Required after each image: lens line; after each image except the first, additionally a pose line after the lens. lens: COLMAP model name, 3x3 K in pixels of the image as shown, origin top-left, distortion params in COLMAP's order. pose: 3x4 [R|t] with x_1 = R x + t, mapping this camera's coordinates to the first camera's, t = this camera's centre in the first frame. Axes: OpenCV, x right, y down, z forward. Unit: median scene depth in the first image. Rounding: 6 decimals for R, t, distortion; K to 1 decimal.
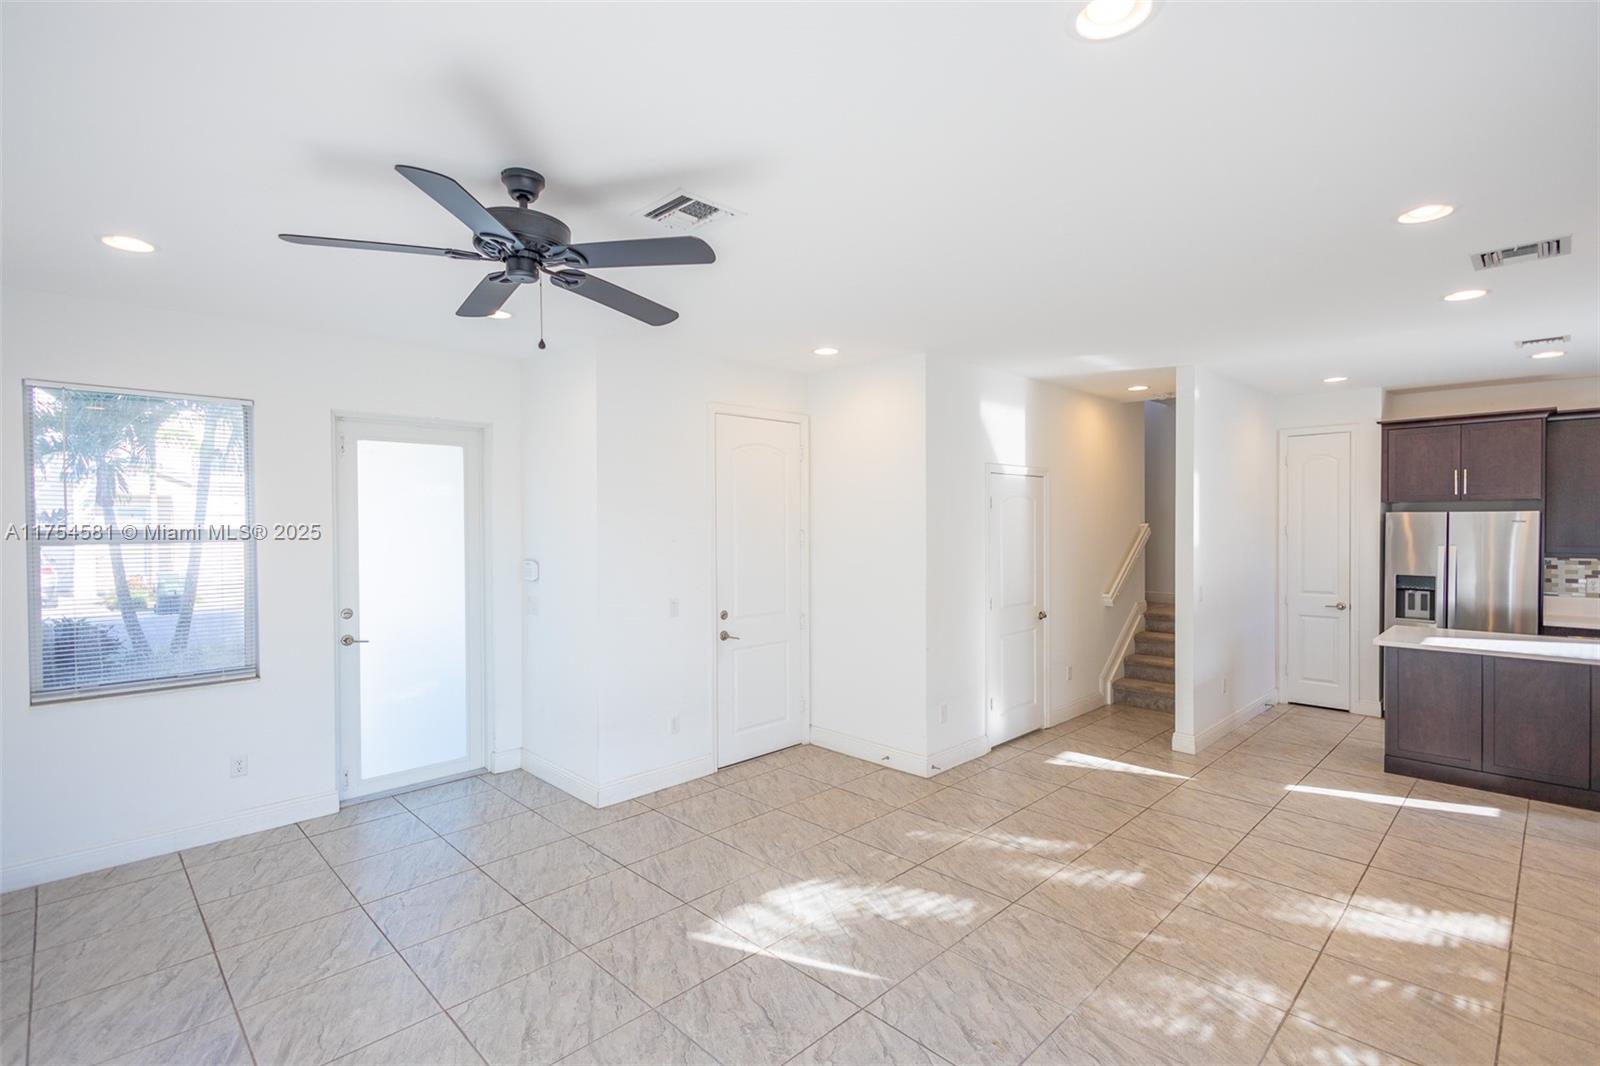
lens RADIAL K [[745.8, 0, 794.0], [0, 745.8, 534.0], [0, 0, 1]] dist [0.008740, -0.000686]
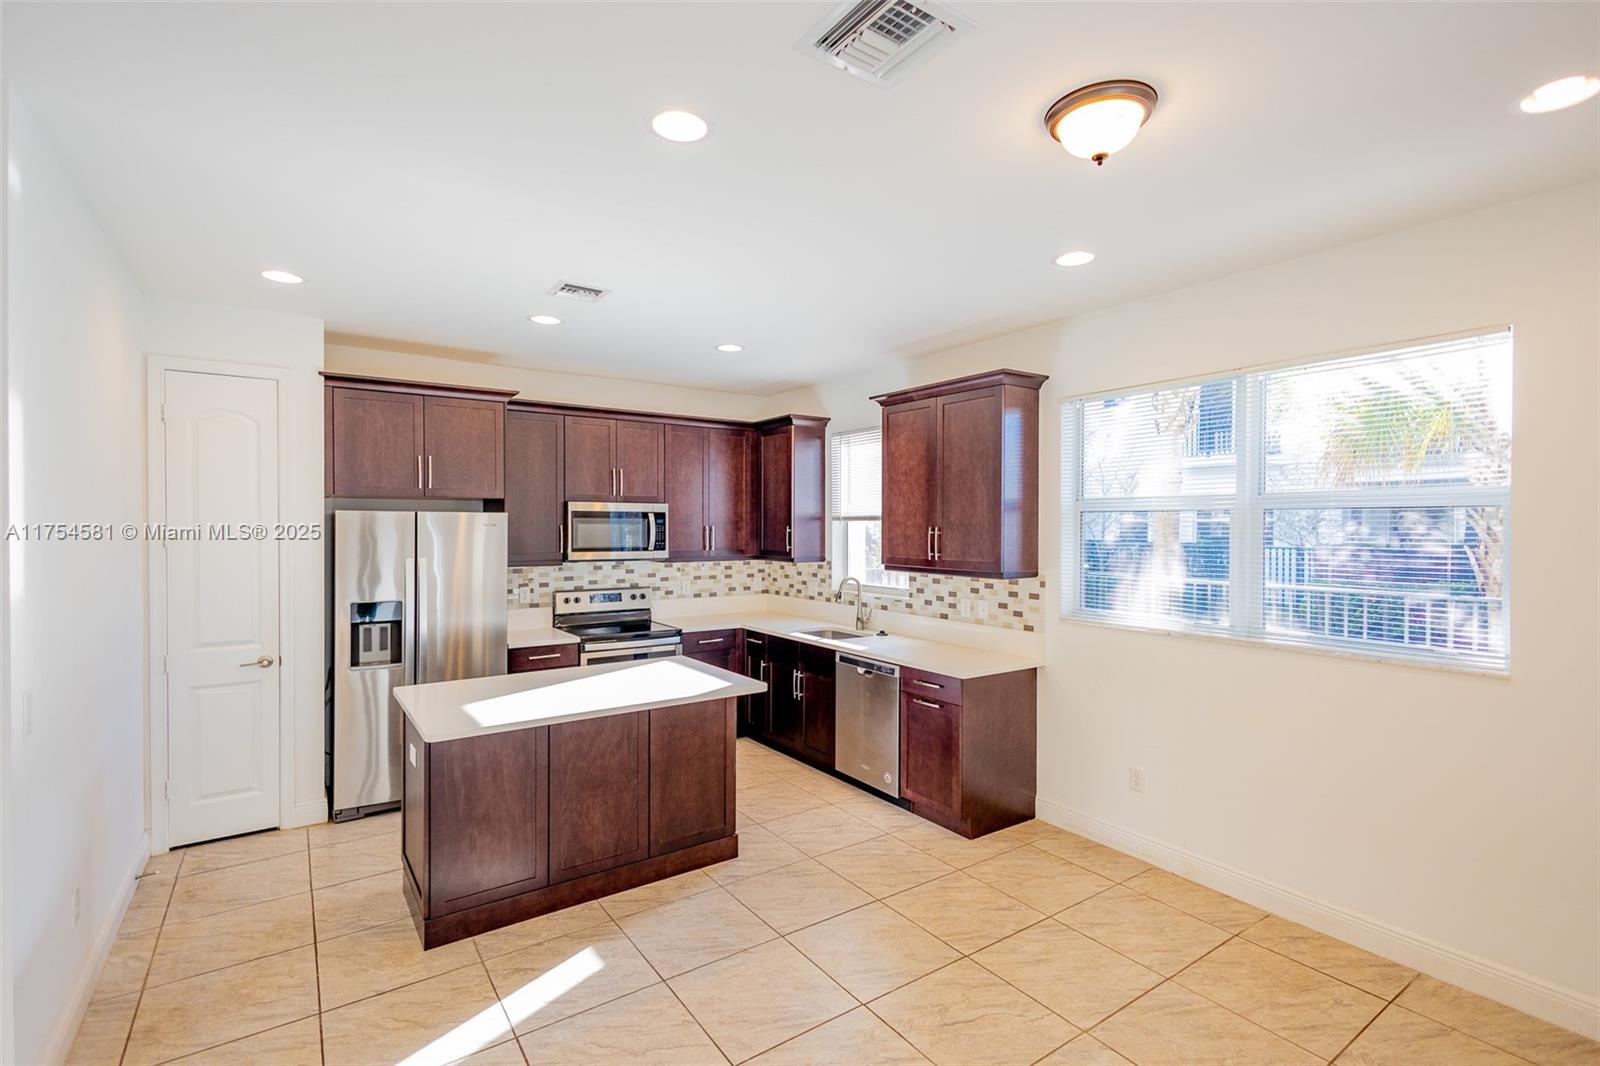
lens RADIAL K [[739.0, 0, 802.8], [0, 739.0, 533.4], [0, 0, 1]] dist [0.011906, -0.000118]
pose [[0.161902, -0.005110, 0.986794, 0.223358], [0.011314, 0.999930, 0.003321, -0.006581], [-0.986742, 0.010627, 0.161948, 0.520441]]
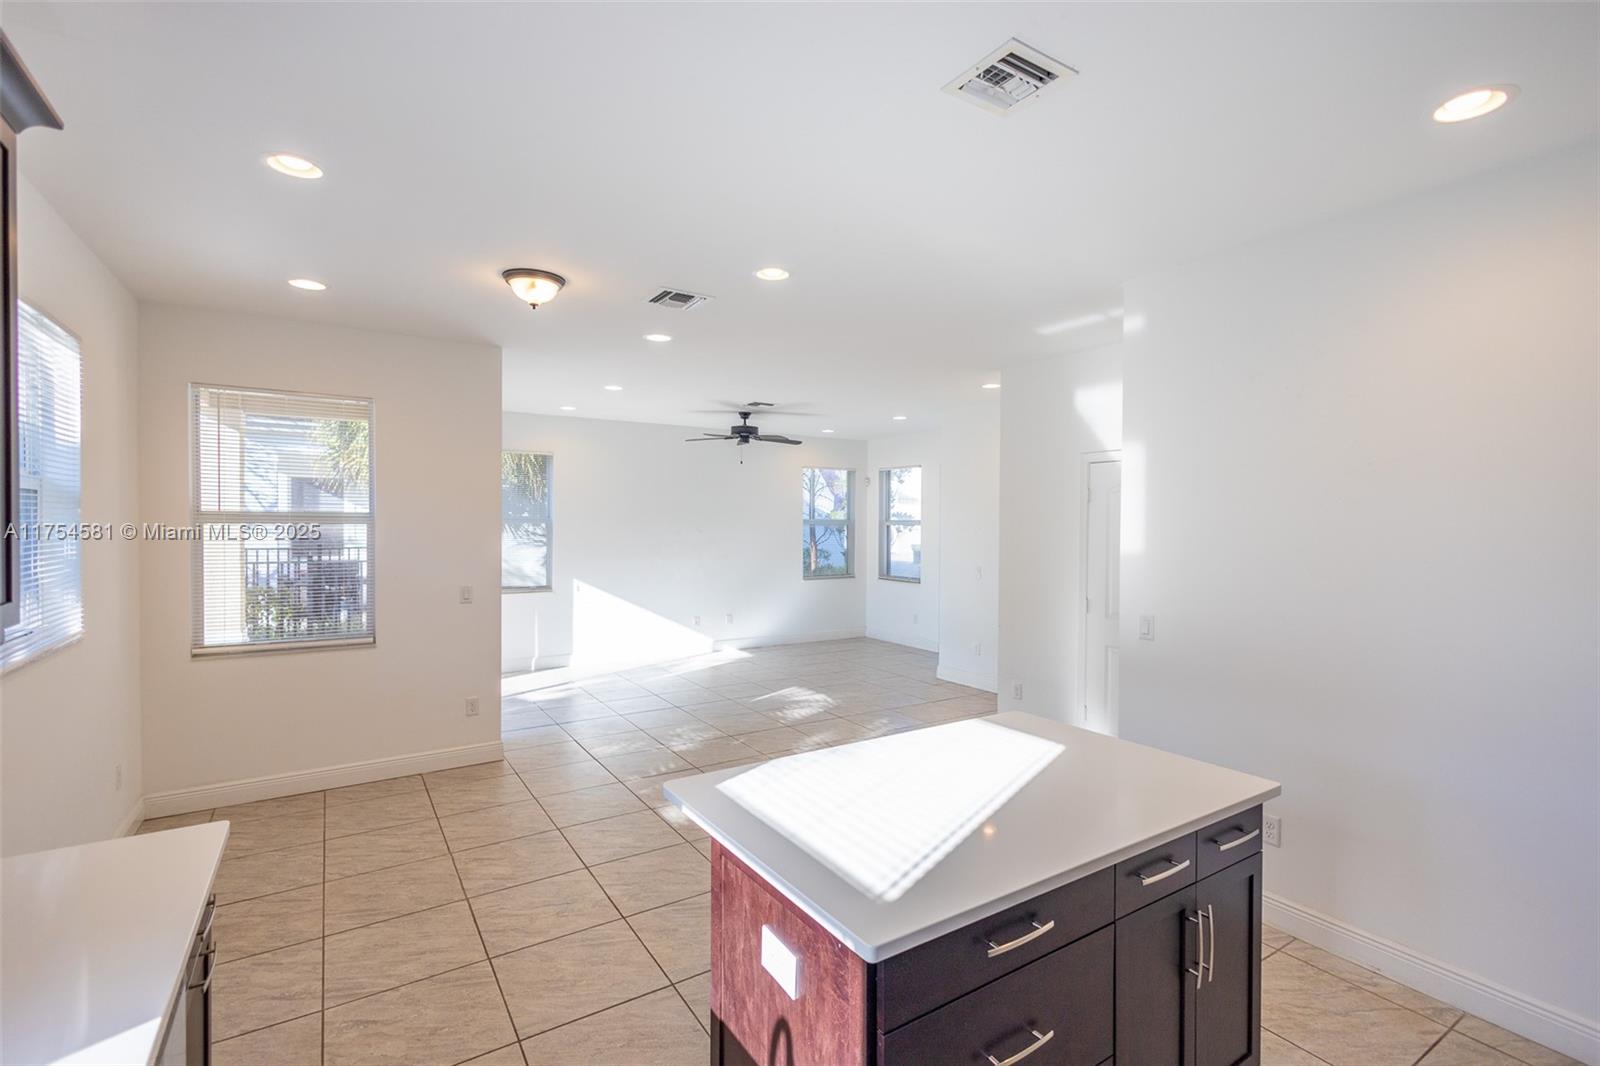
lens RADIAL K [[731.9, 0, 802.6], [0, 731.9, 533.4], [0, 0, 1]] dist [0.011300, -0.000700]
pose [[-0.202552, 0.020588, -0.979055, 1.135905], [-0.017846, 0.999535, 0.024711, -0.010121], [0.979109, 0.022477, -0.202091, 0.779944]]
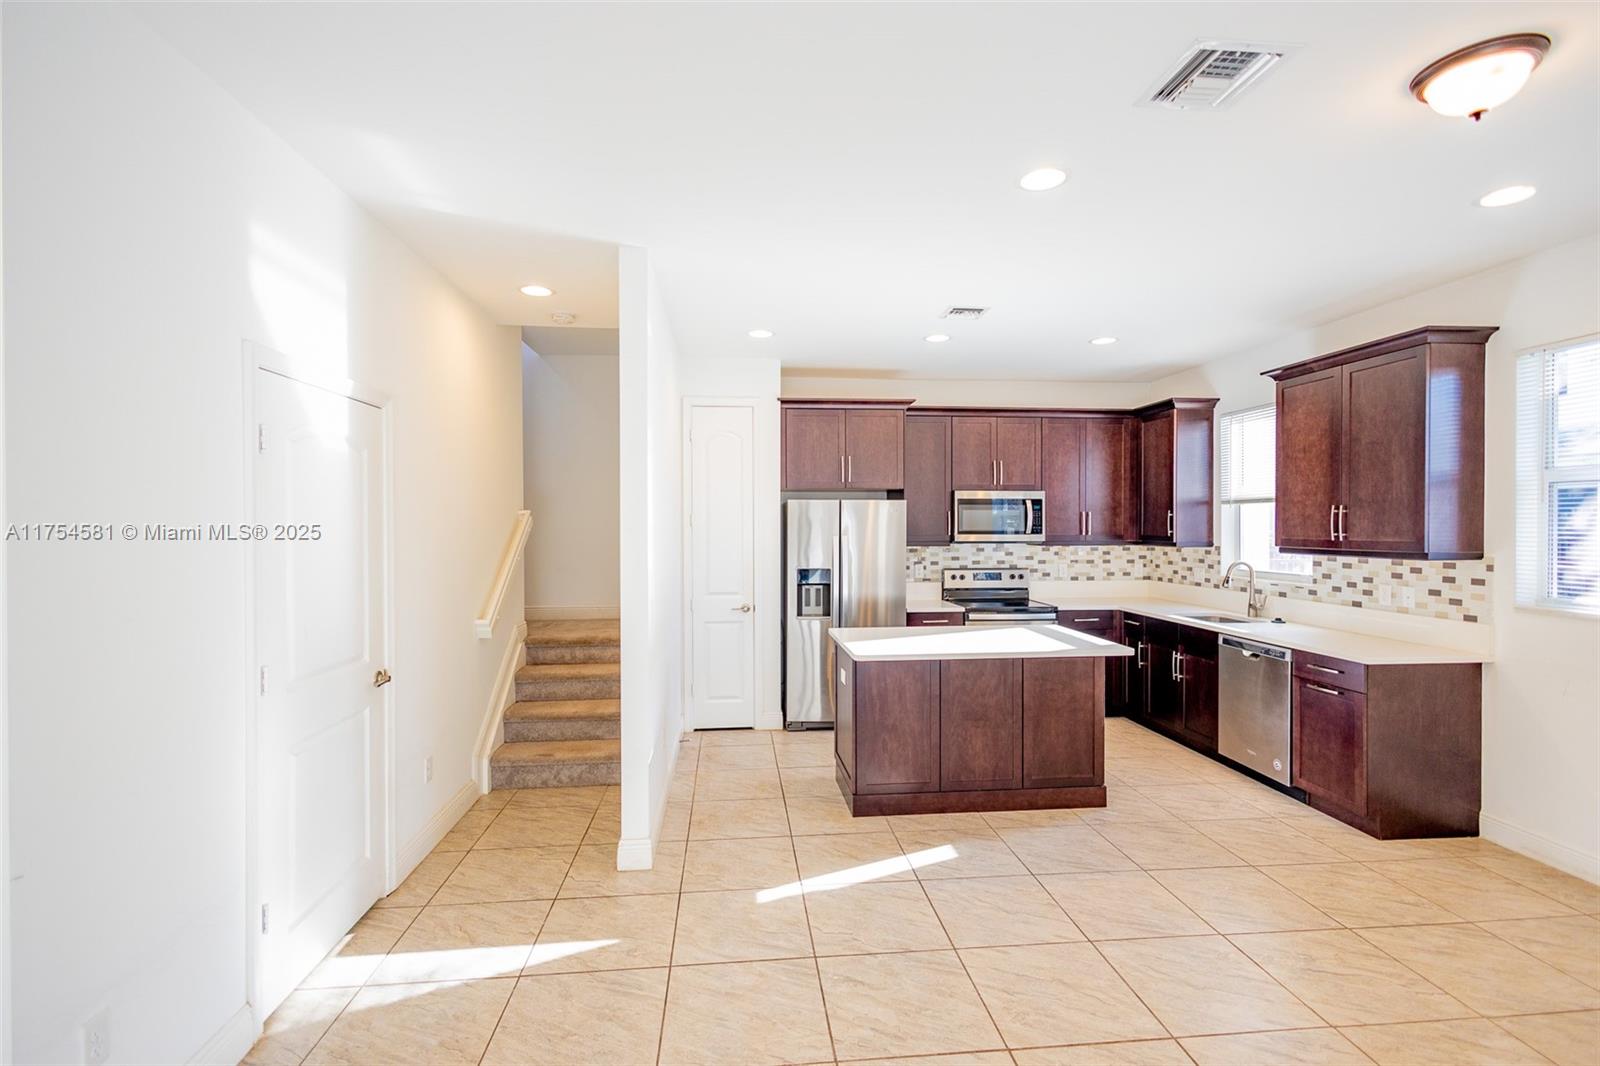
lens RADIAL K [[735.9, 0, 800.0], [0, 735.9, 533.0], [0, 0, 1]] dist [0.010143, -0.000314]
pose [[0.625529, -0.004361, 0.780189, 0.120600], [0.010008, 0.999947, -0.002434, 0.014037], [-0.780137, 0.009330, 0.625539, 0.469891]]
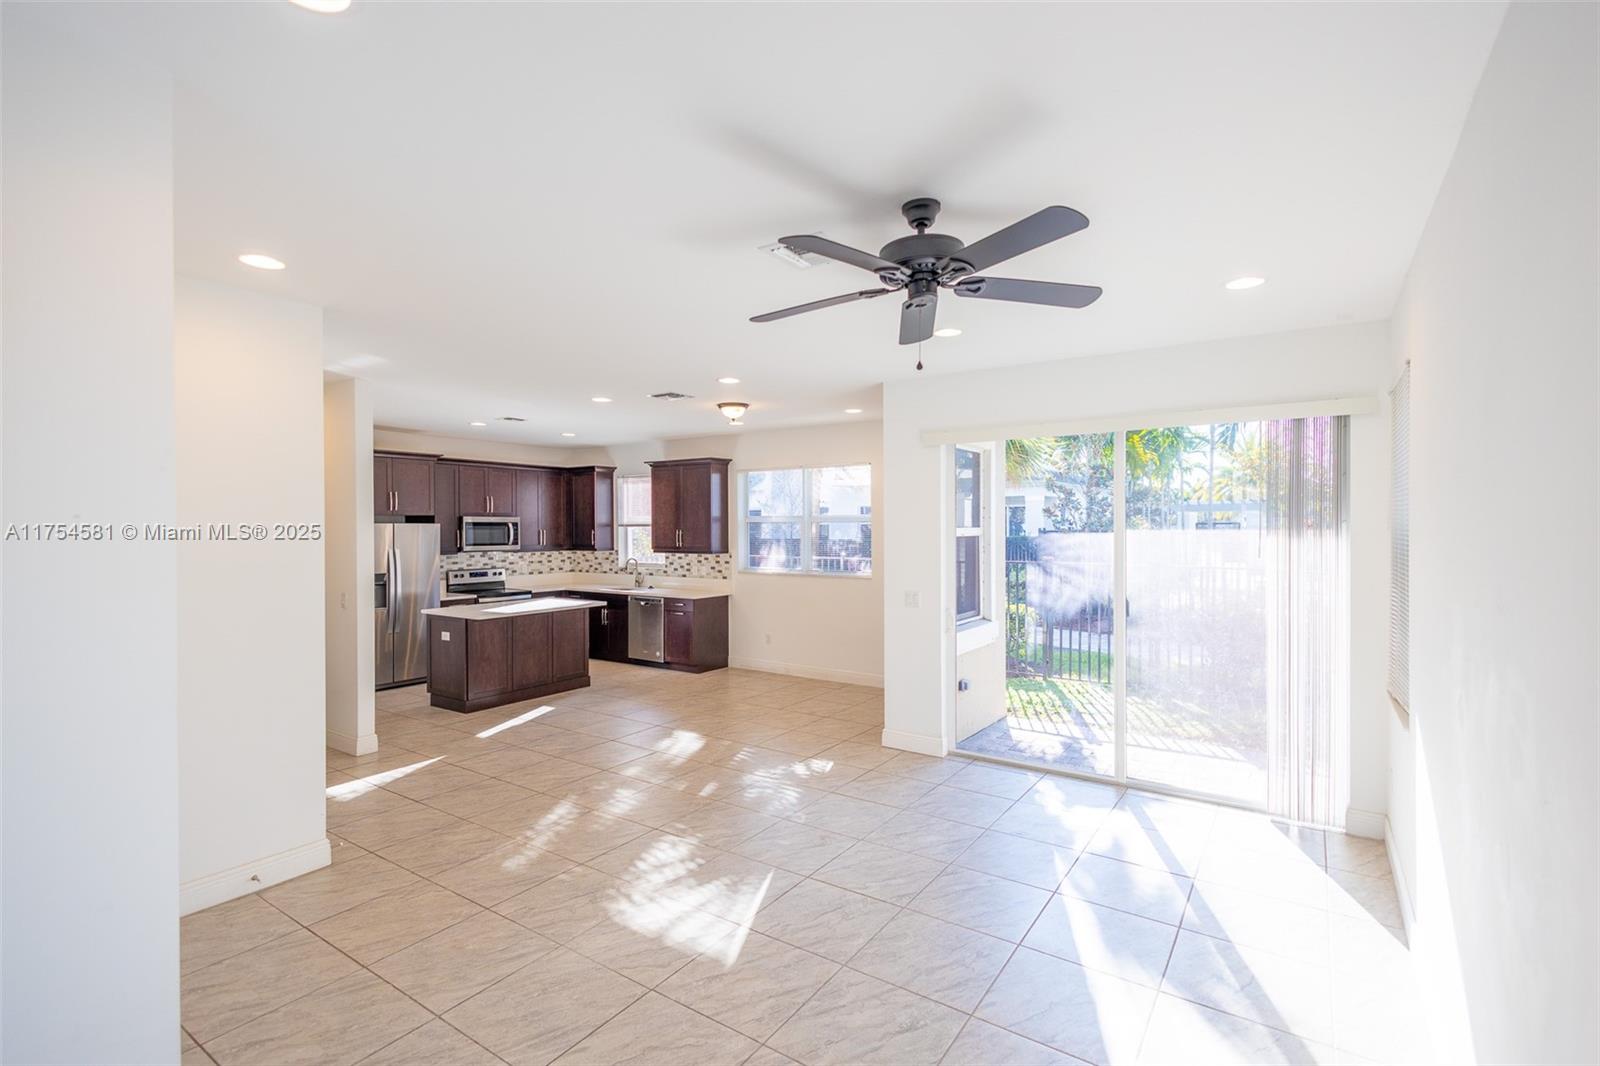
lens RADIAL K [[739.0, 0, 802.8], [0, 739.0, 533.4], [0, 0, 1]] dist [0.011906, -0.000118]
pose [[-0.199132, -0.002275, 0.979970, -0.559007], [0.019471, 0.999791, 0.006278, -0.006450], [-0.979779, 0.020331, -0.199046, 0.564601]]
